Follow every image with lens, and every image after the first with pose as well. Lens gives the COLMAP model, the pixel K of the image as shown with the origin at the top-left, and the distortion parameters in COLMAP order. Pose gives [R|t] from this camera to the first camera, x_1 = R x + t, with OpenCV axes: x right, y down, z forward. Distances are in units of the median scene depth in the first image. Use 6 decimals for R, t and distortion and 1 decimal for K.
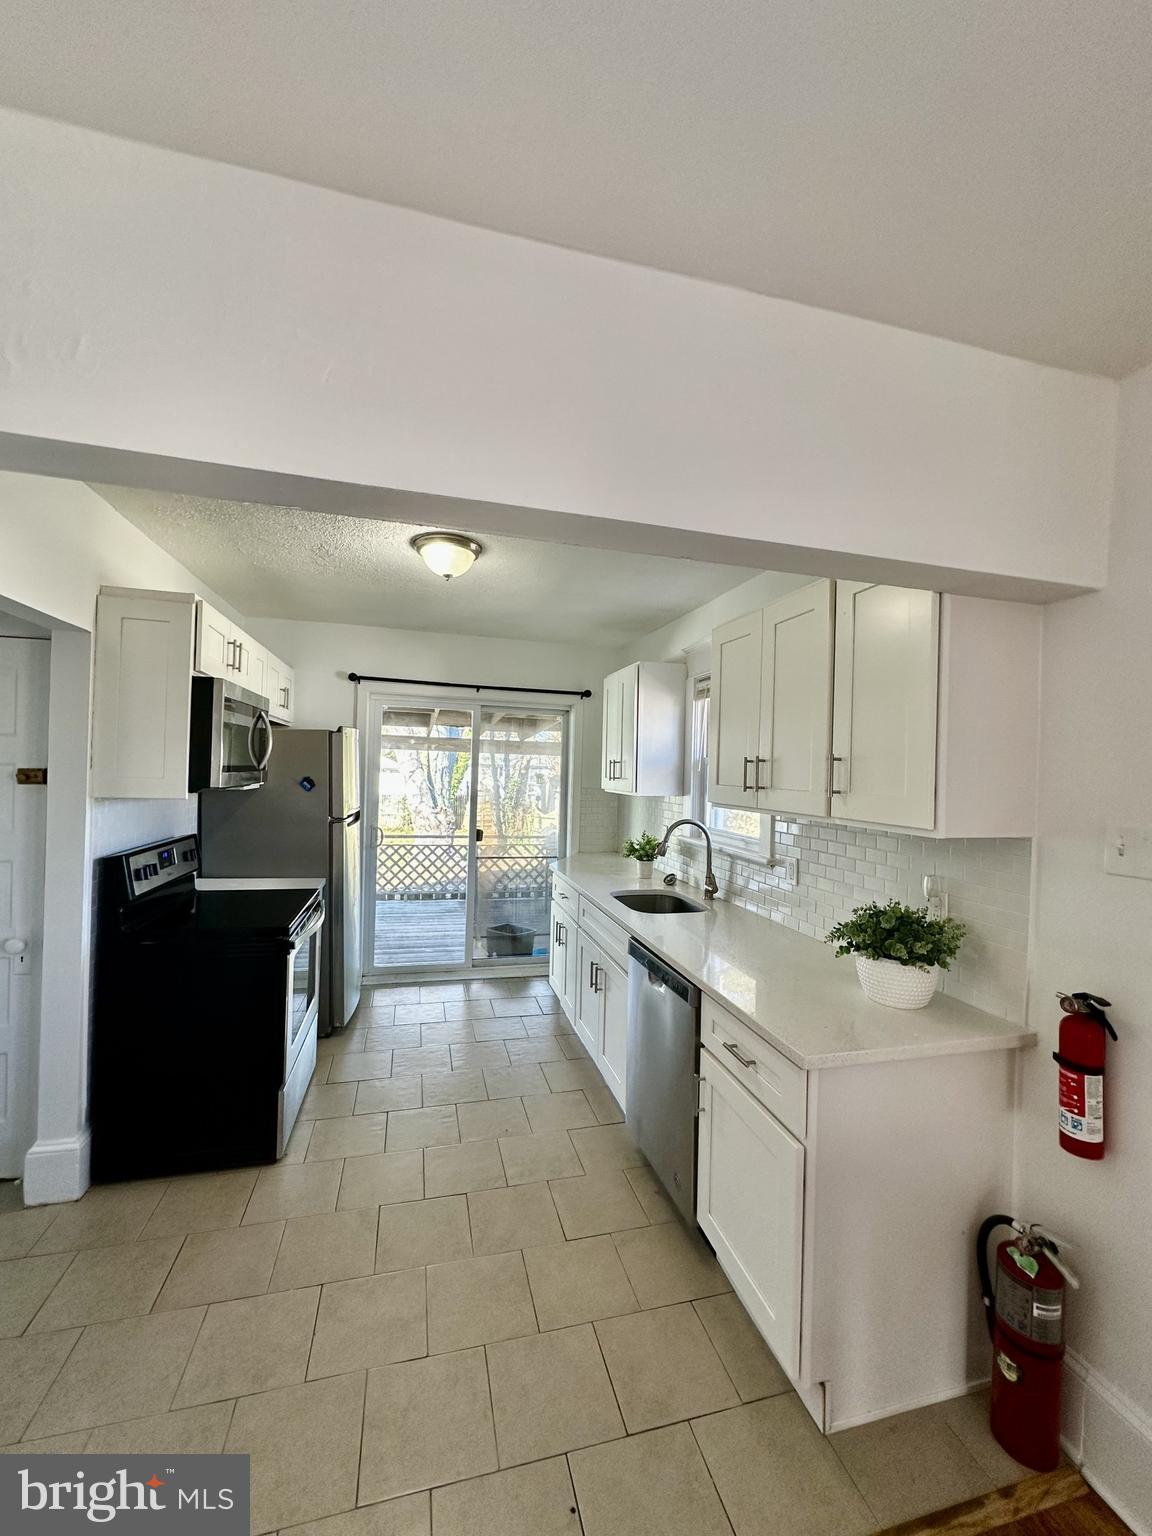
lens RADIAL K [[612.6, 0, 571.7], [0, 612.6, 768.1], [0, 0, 1]] dist [-0.004438, 0.000447]
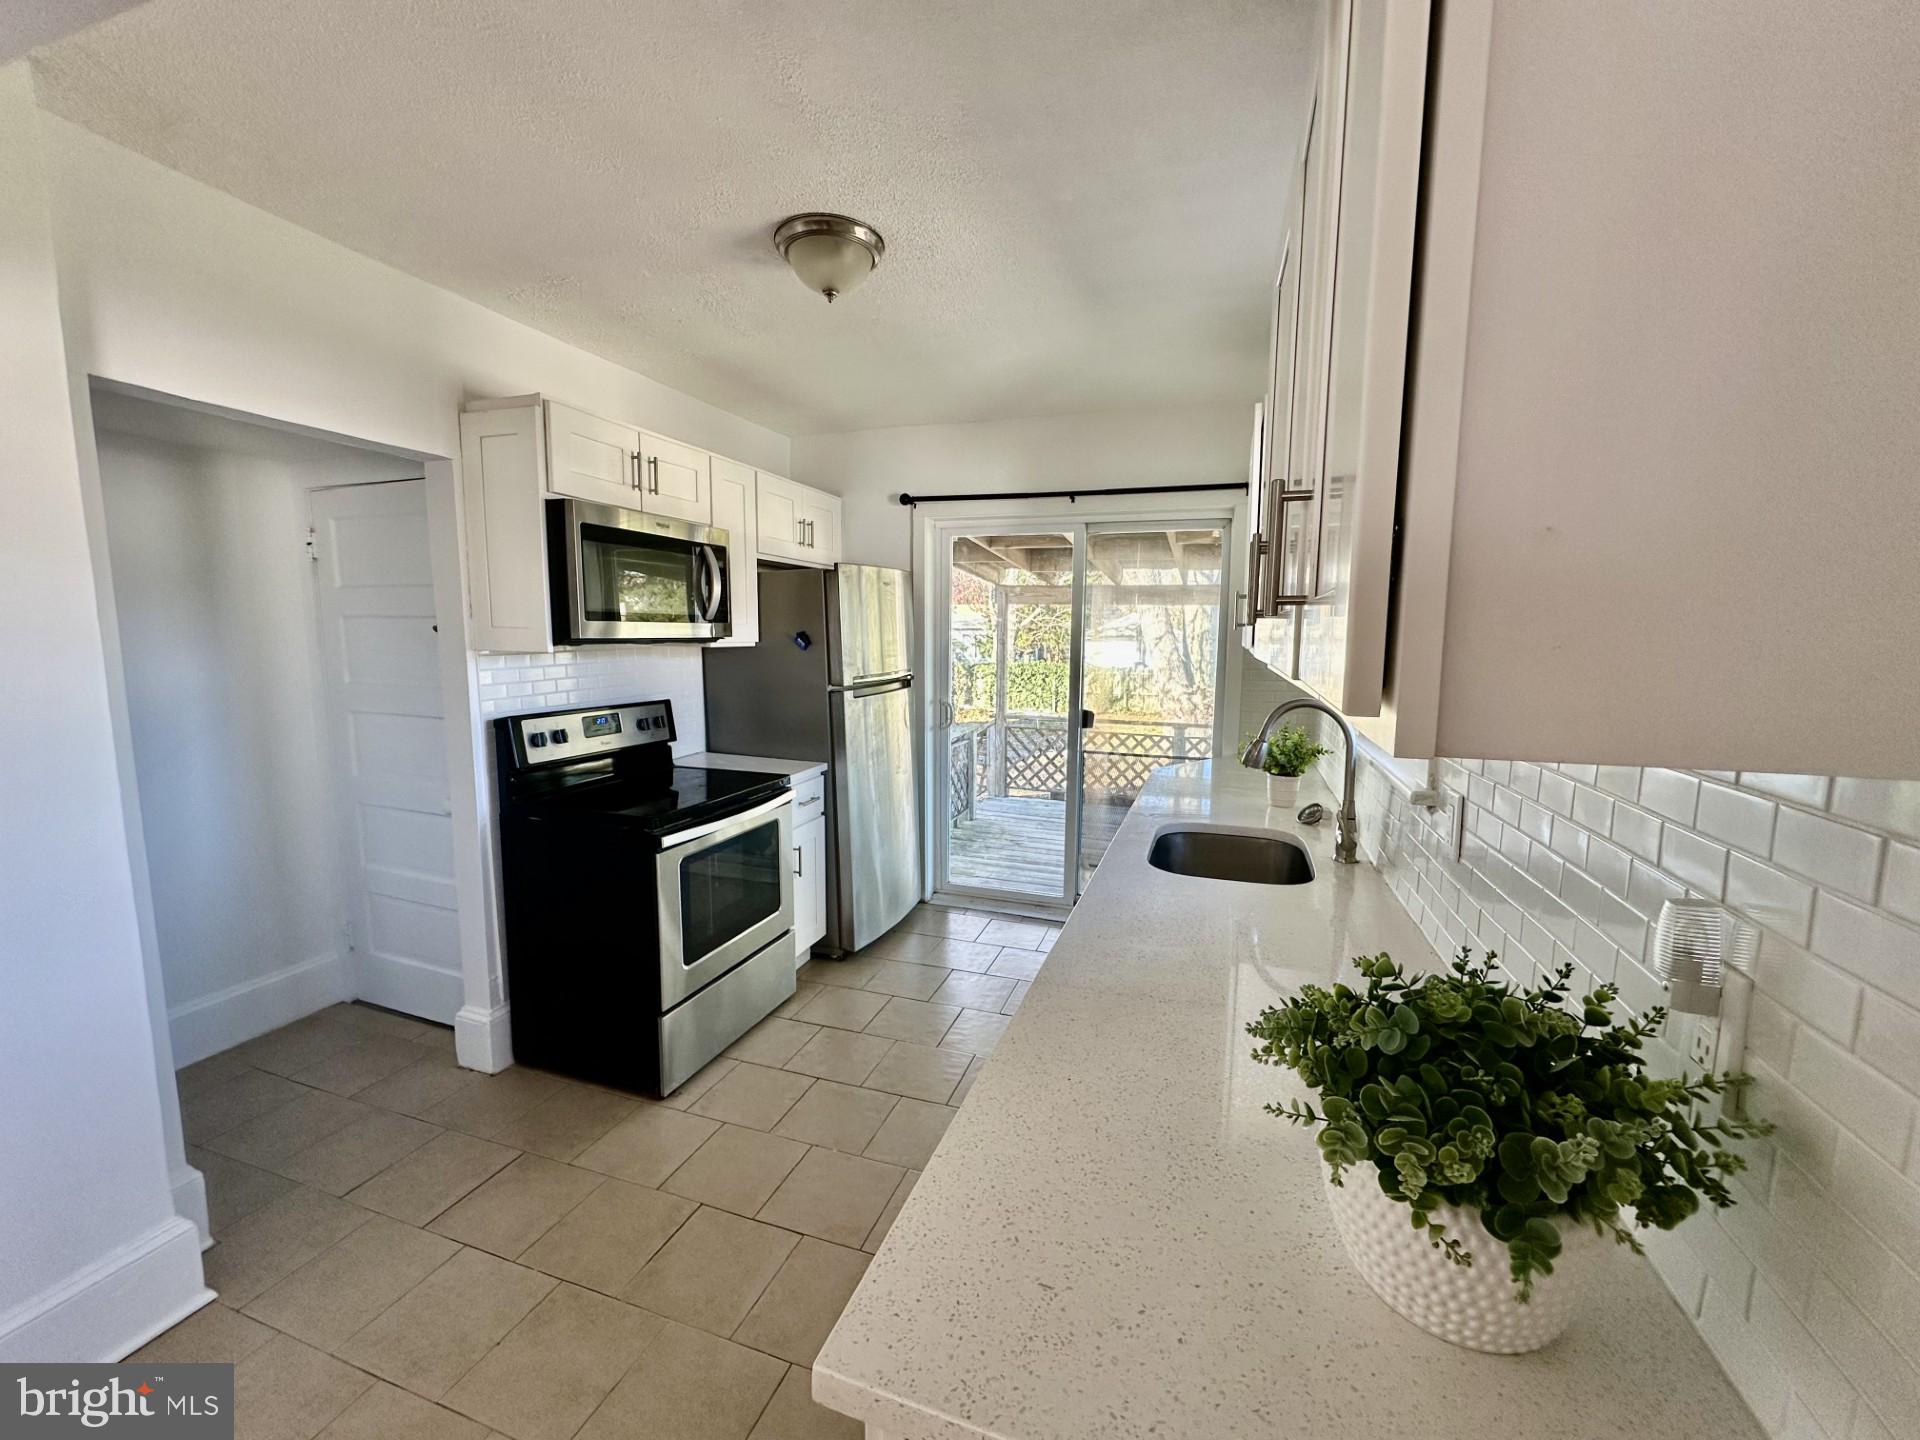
lens RADIAL K [[765.8, 0, 958.3], [0, 765.8, 723.6], [0, 0, 1]] dist [-0.004438, 0.000447]
pose [[0.832505, 0.044424, -0.552233, 0.297260], [0.016672, 0.994320, 0.105122, 0.034293], [0.553766, -0.096721, 0.827036, 0.325061]]
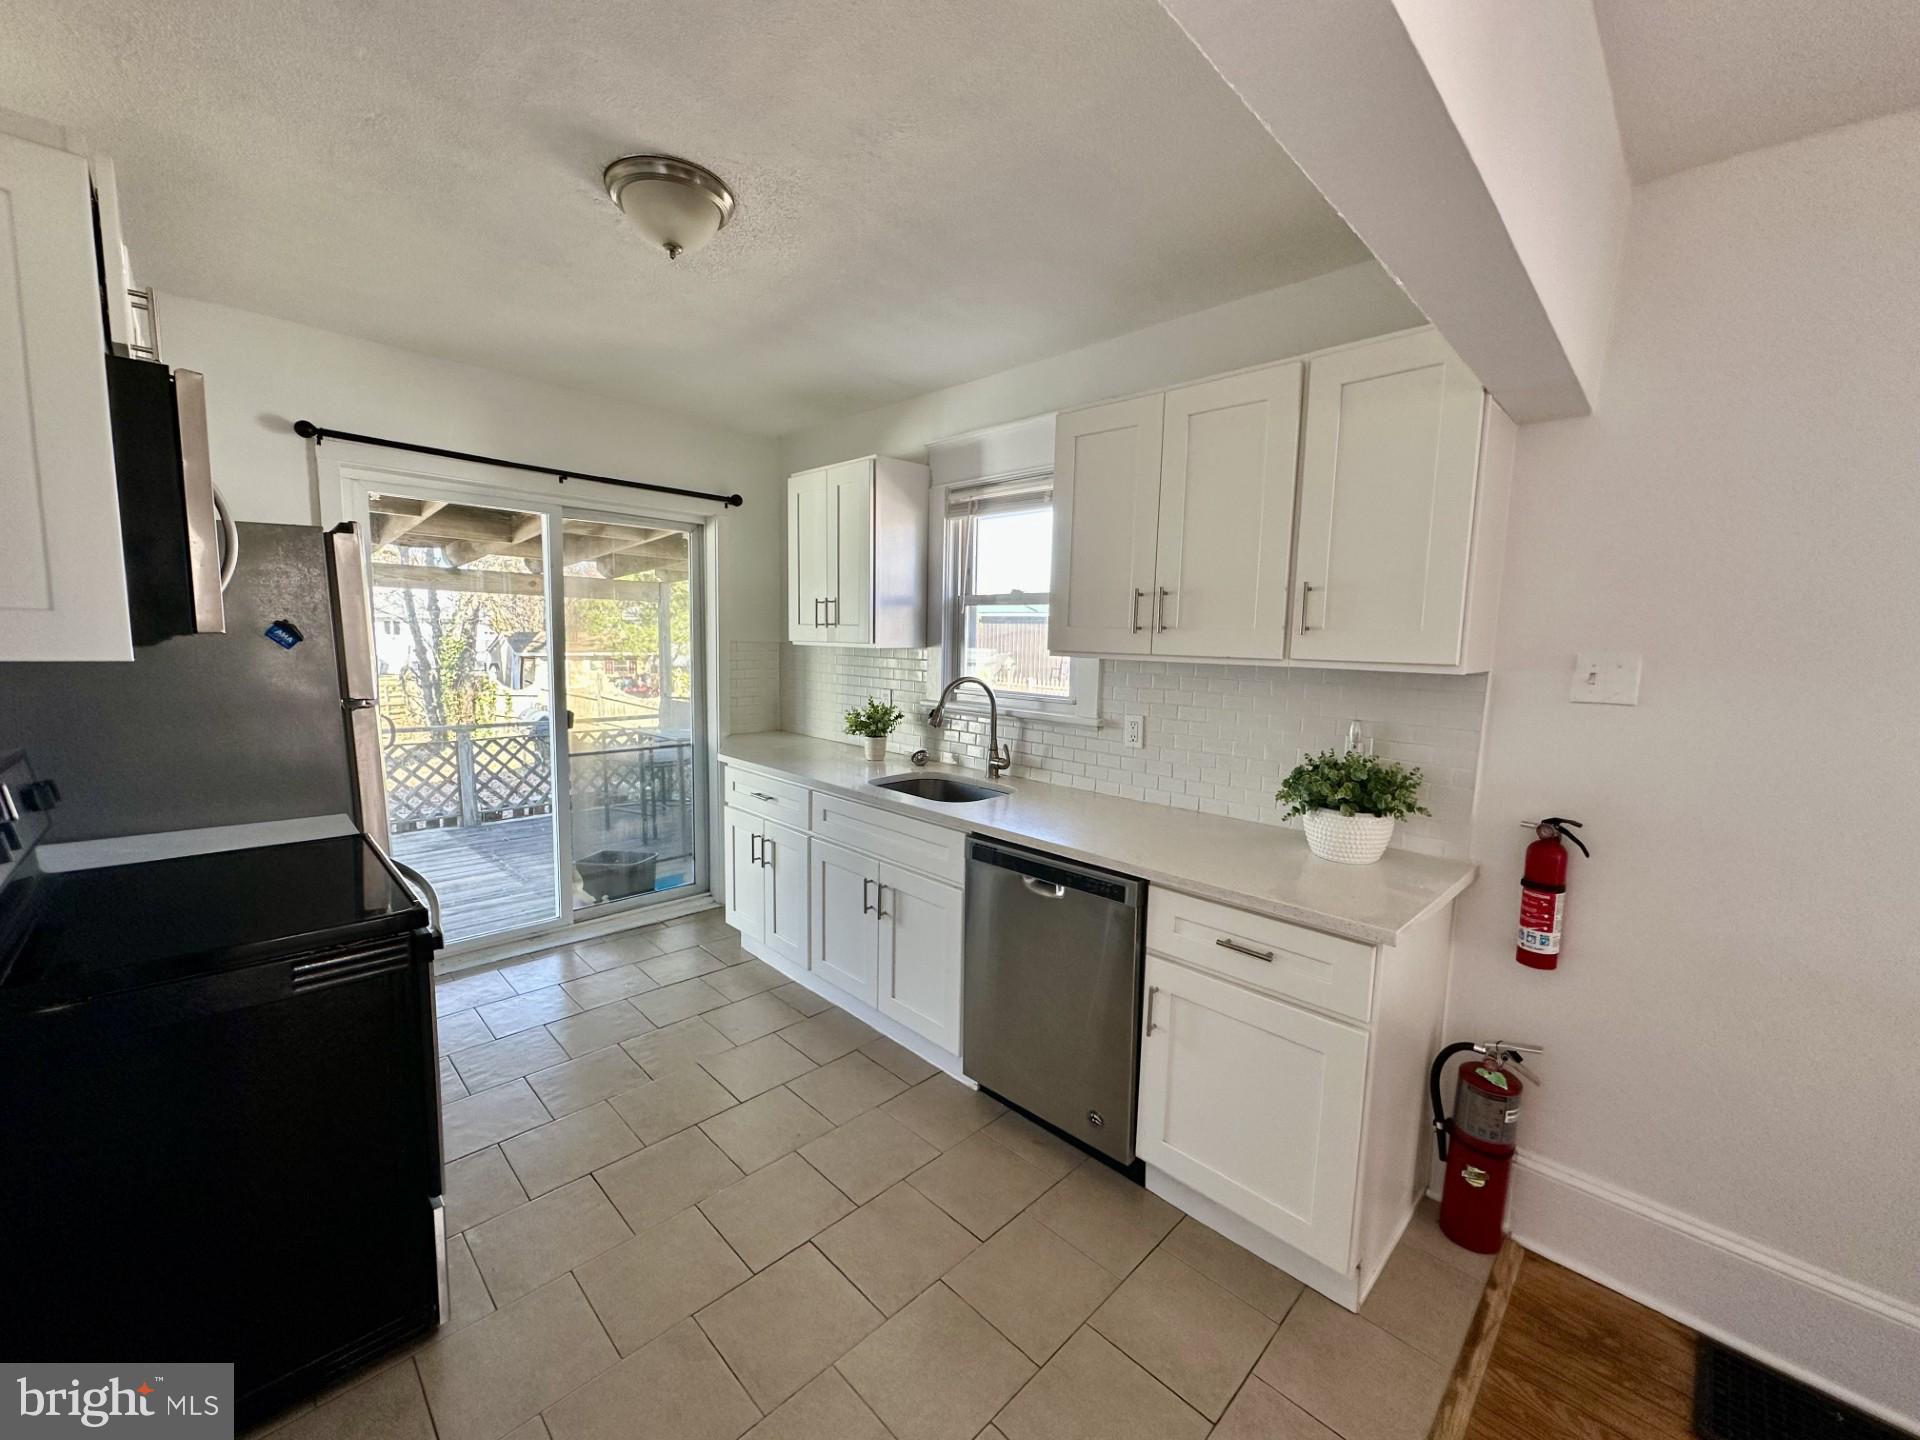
lens RADIAL K [[765.8, 0, 959.4], [0, 765.8, 724.9], [0, 0, 1]] dist [-0.004438, 0.000447]
pose [[0.861099, -0.067150, 0.503983, -0.300645], [0.000443, 0.991339, 0.131328, 0.018760], [-0.508436, -0.112863, 0.853671, 0.191498]]
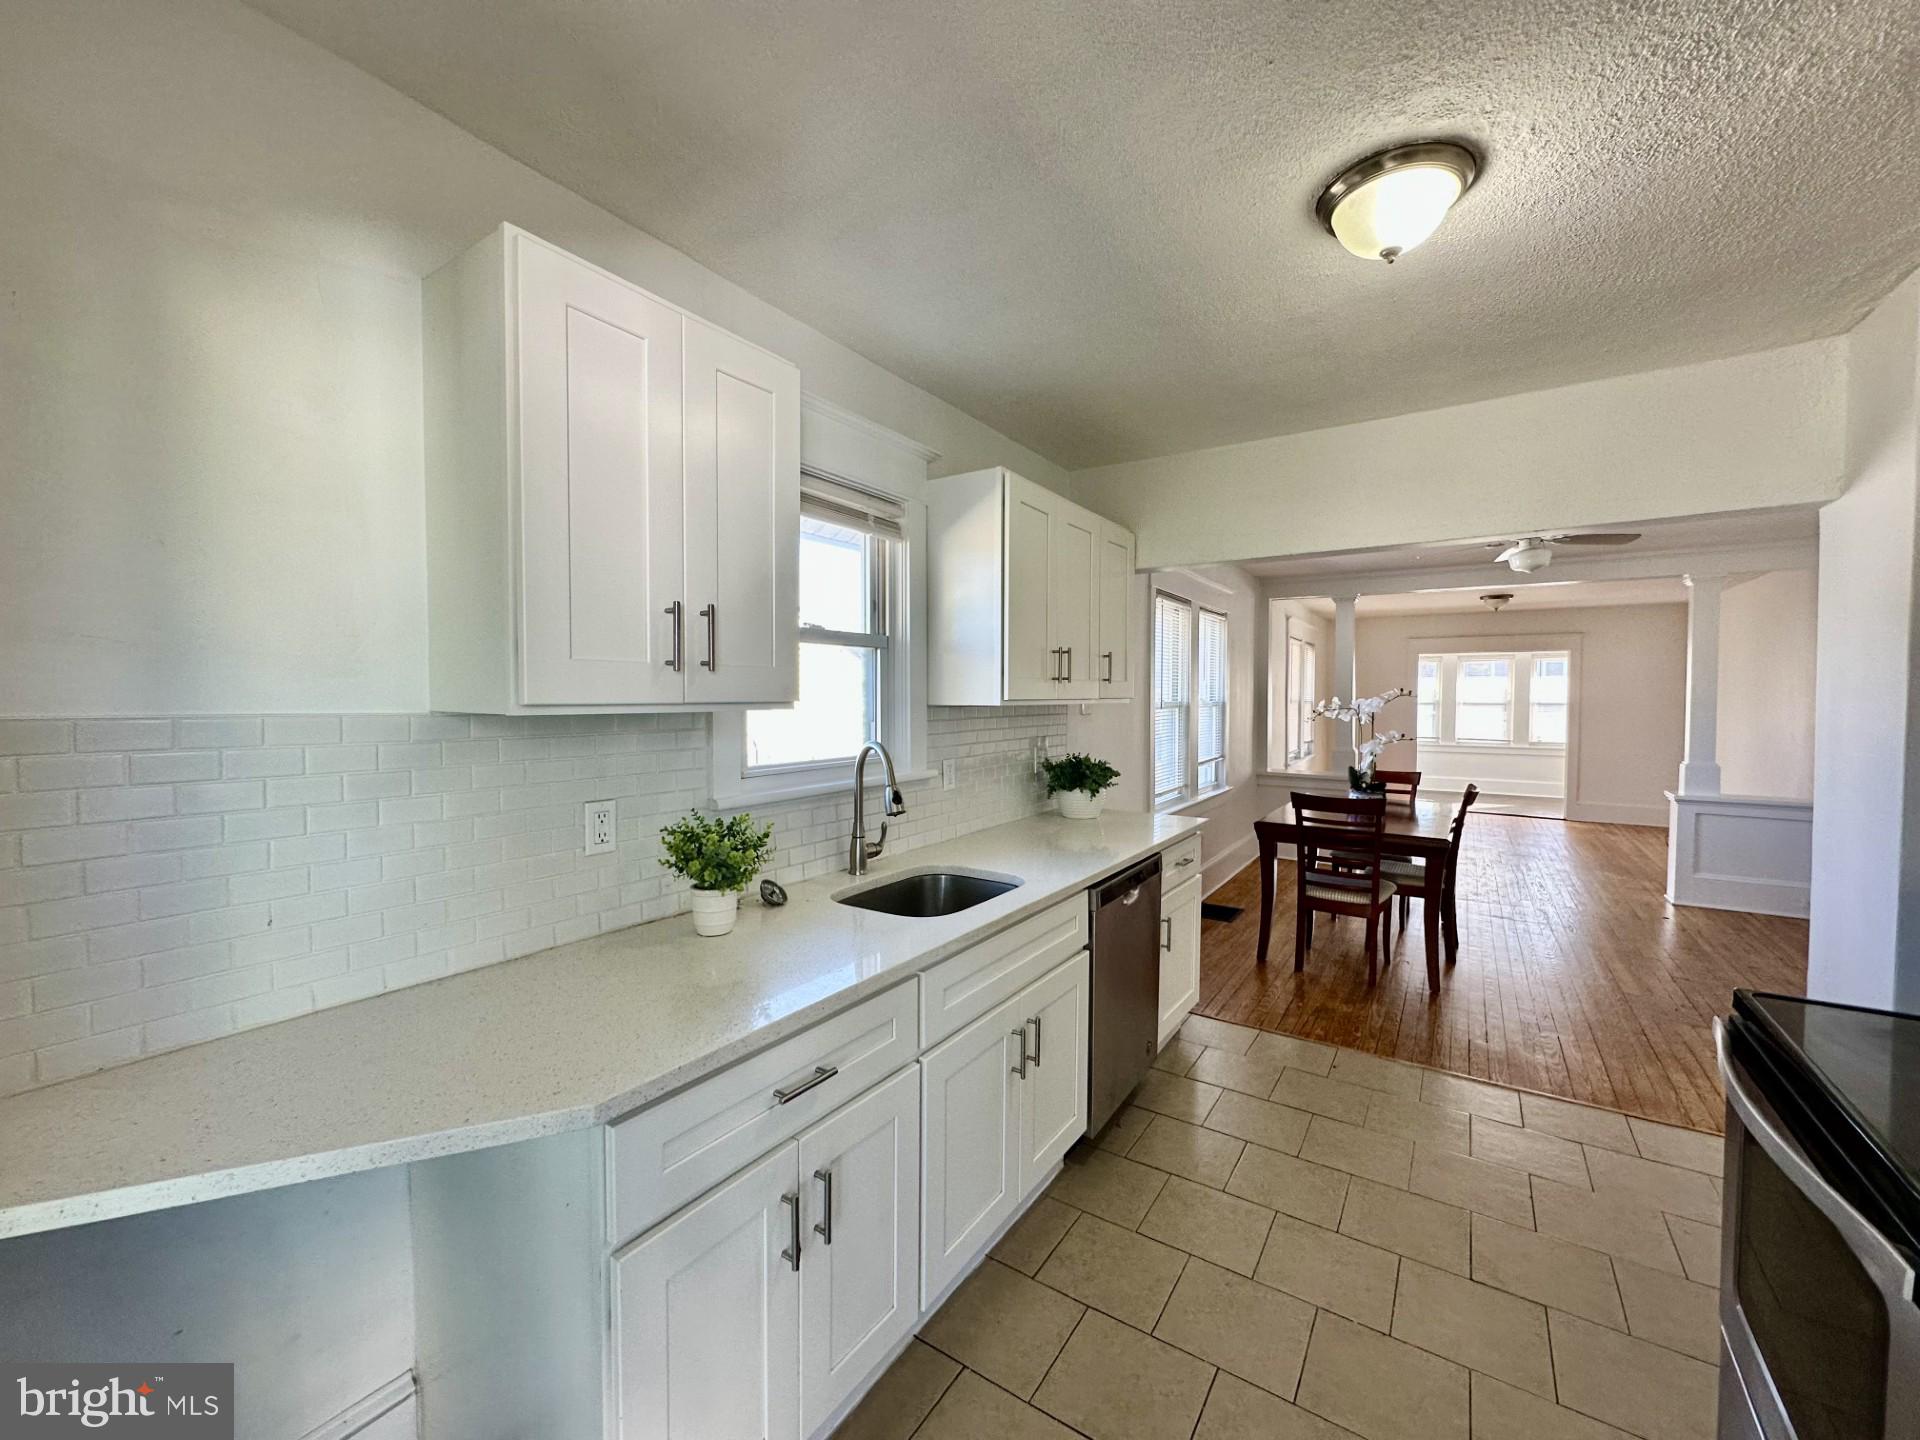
lens RADIAL K [[765.8, 0, 952.9], [0, 765.8, 726.6], [0, 0, 1]] dist [-0.004438, 0.000447]
pose [[-0.667949, -0.055867, 0.742107, -0.370178], [-0.018819, 0.998127, 0.058202, 0.031284], [-0.743969, 0.024910, -0.667749, 1.412512]]
